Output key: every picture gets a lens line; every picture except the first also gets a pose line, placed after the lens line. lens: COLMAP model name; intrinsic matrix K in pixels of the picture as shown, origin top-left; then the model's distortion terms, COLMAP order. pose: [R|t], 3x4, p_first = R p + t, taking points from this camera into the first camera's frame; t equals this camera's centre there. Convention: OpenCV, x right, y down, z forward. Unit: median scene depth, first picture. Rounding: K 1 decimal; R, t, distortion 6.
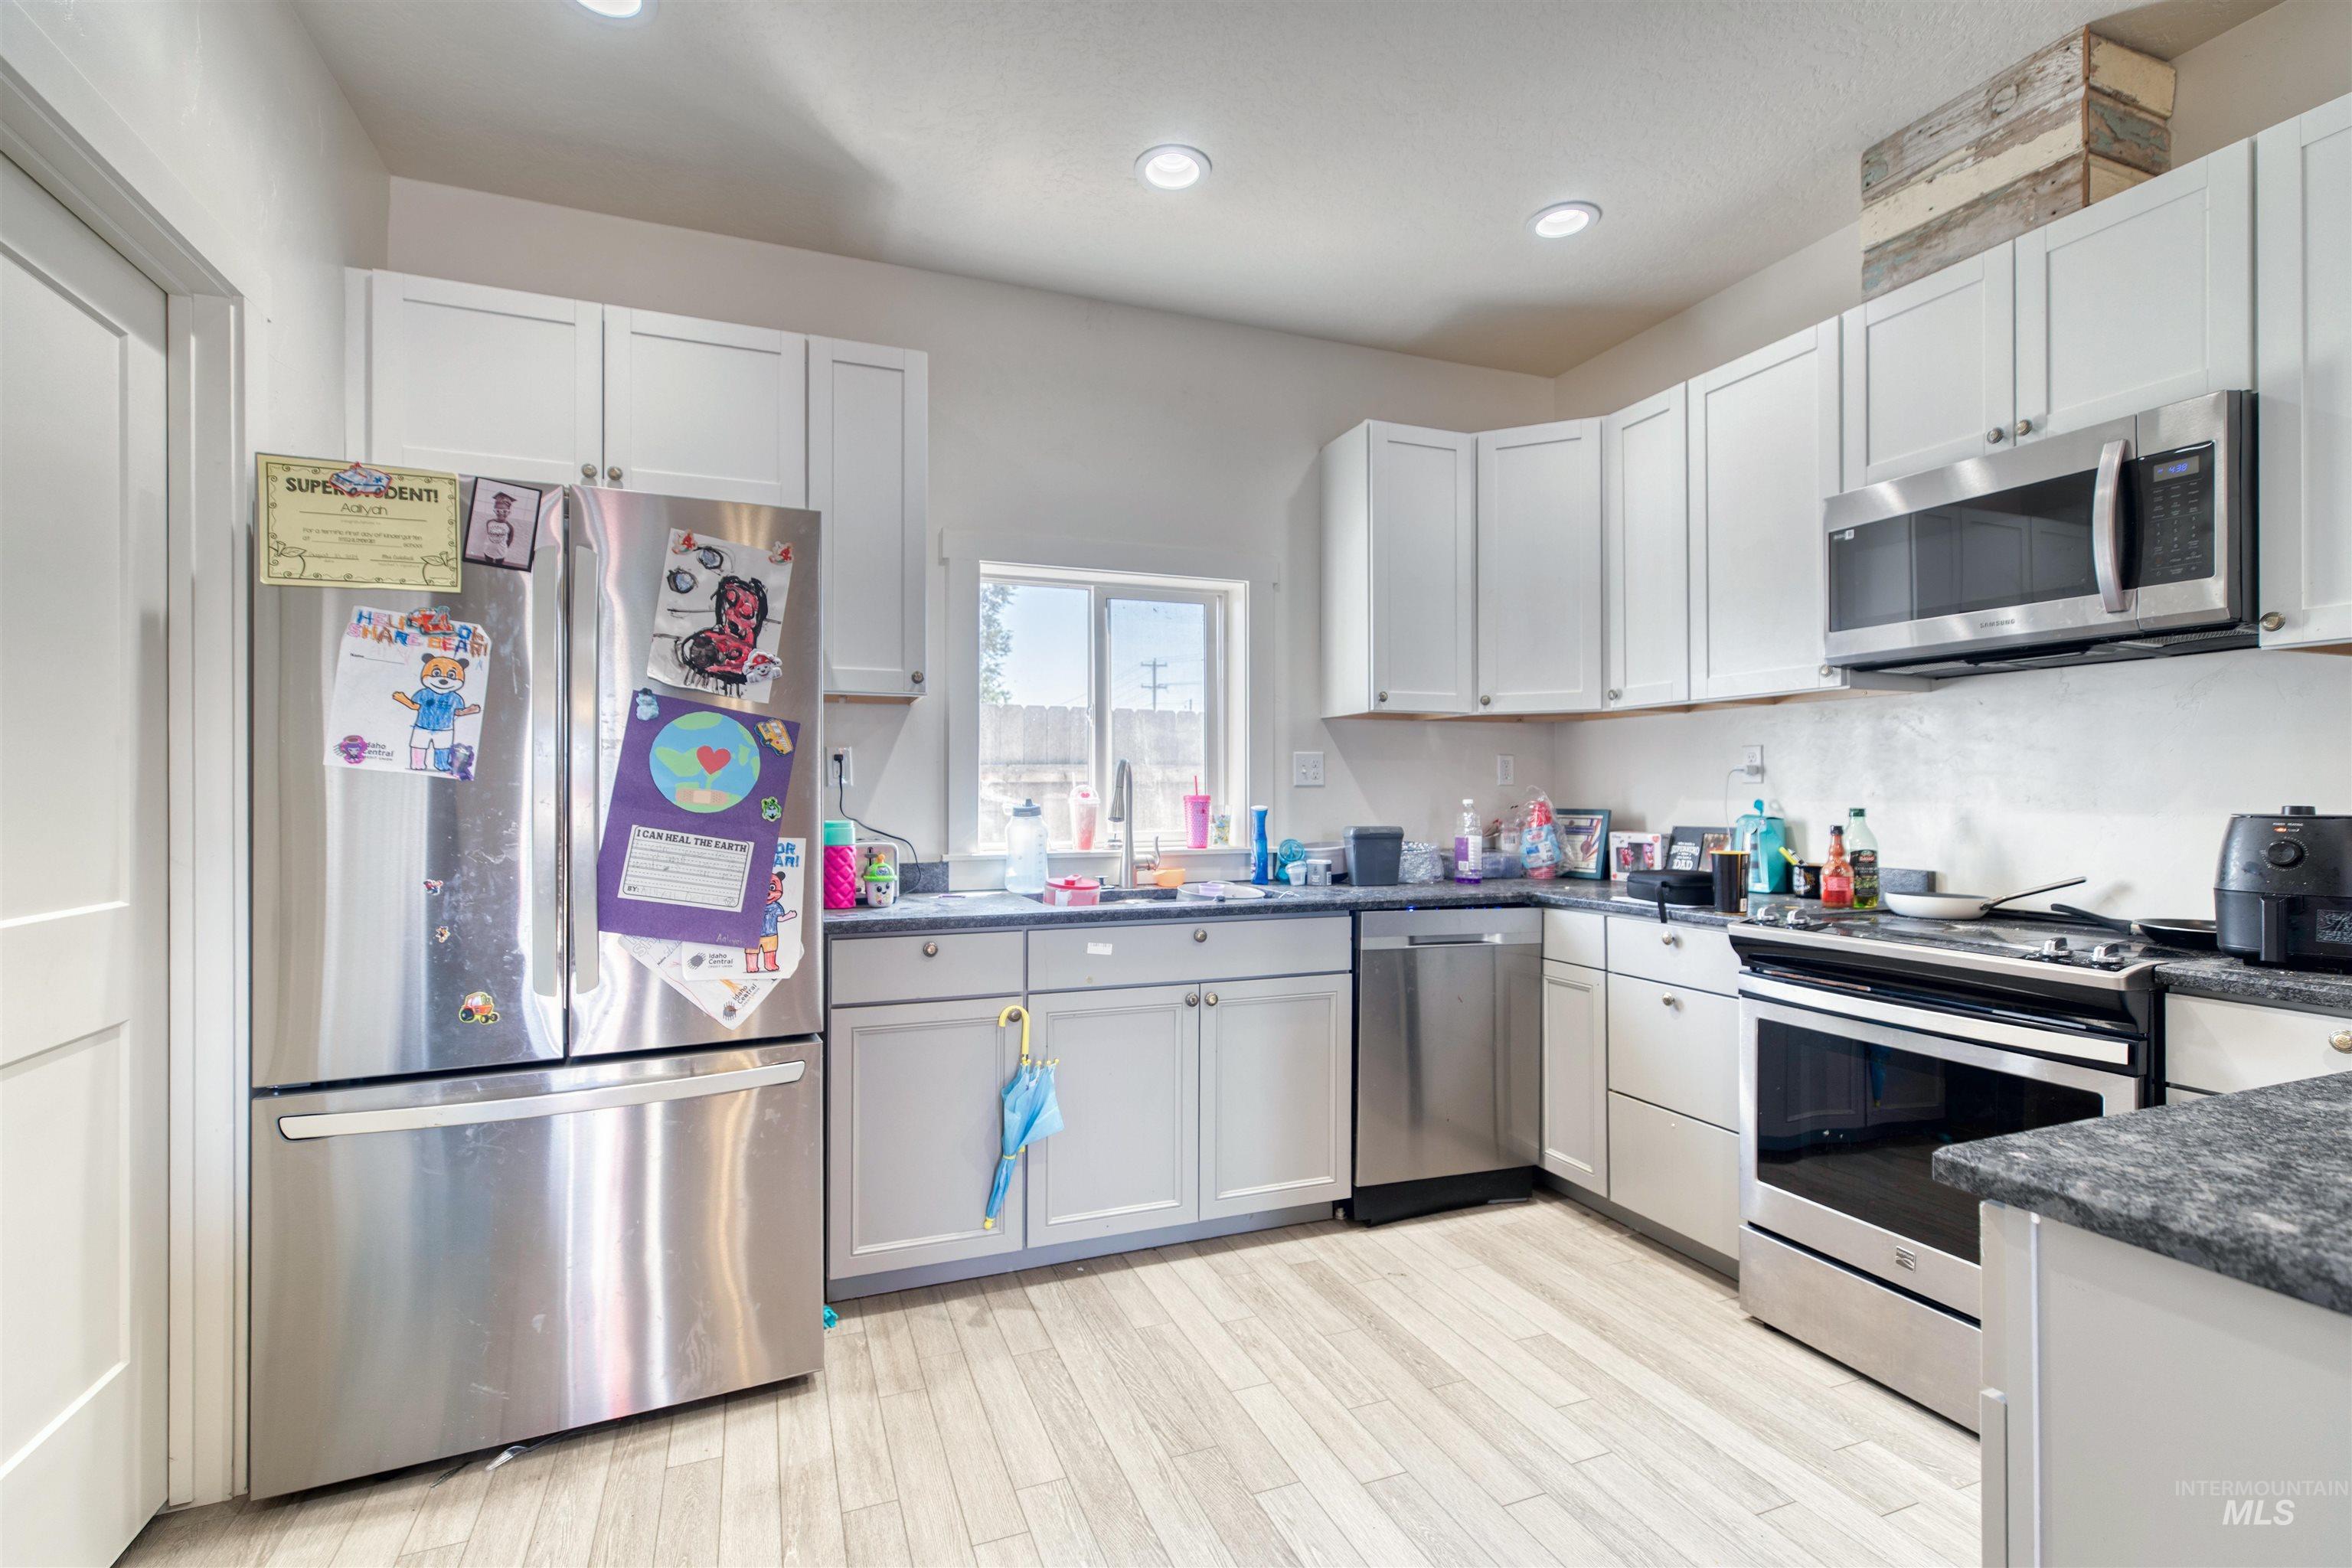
lens RADIAL K [[1049.7, 0, 1176.2], [0, 1049.7, 788.5], [0, 0, 1]] dist [0.001035, 0.001487]
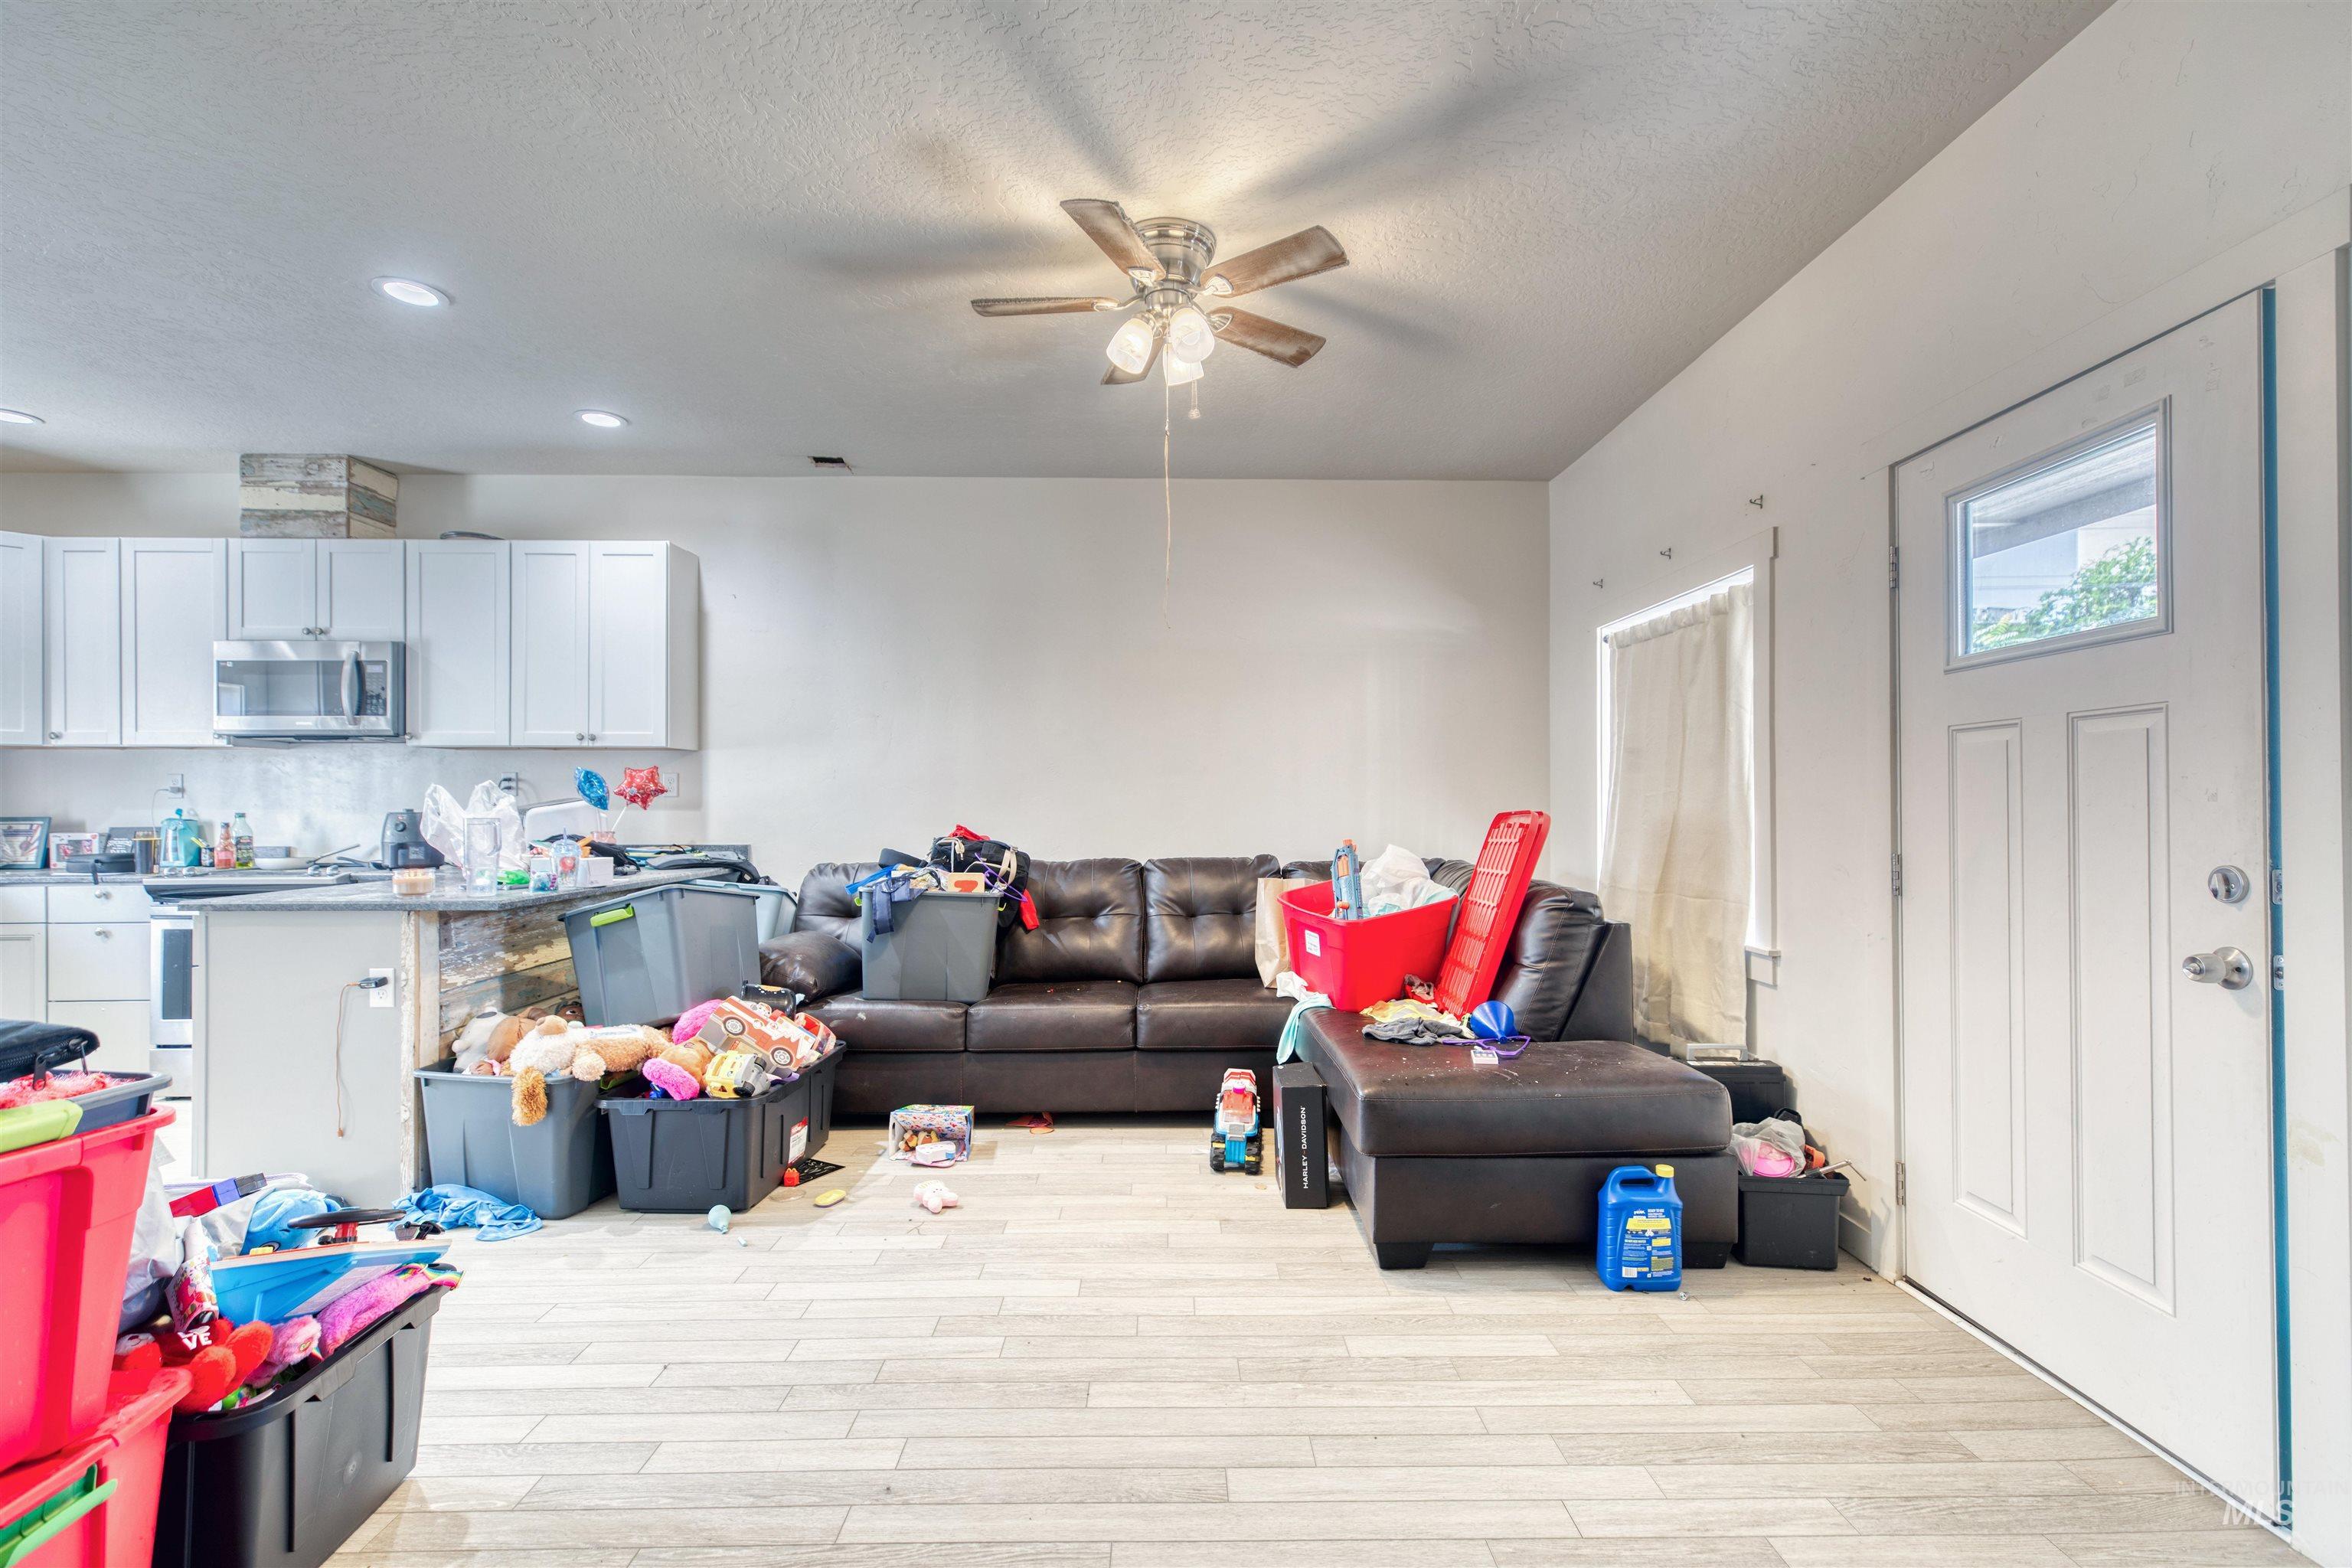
lens RADIAL K [[1049.7, 0, 1184.9], [0, 1049.7, 799.5], [0, 0, 1]] dist [0.001035, 0.001487]
pose [[0.347323, 0.004422, 0.937735, -0.479459], [-0.001152, 0.999990, -0.004288, 0.001978], [-0.937745, 0.000409, 0.347325, -1.148558]]
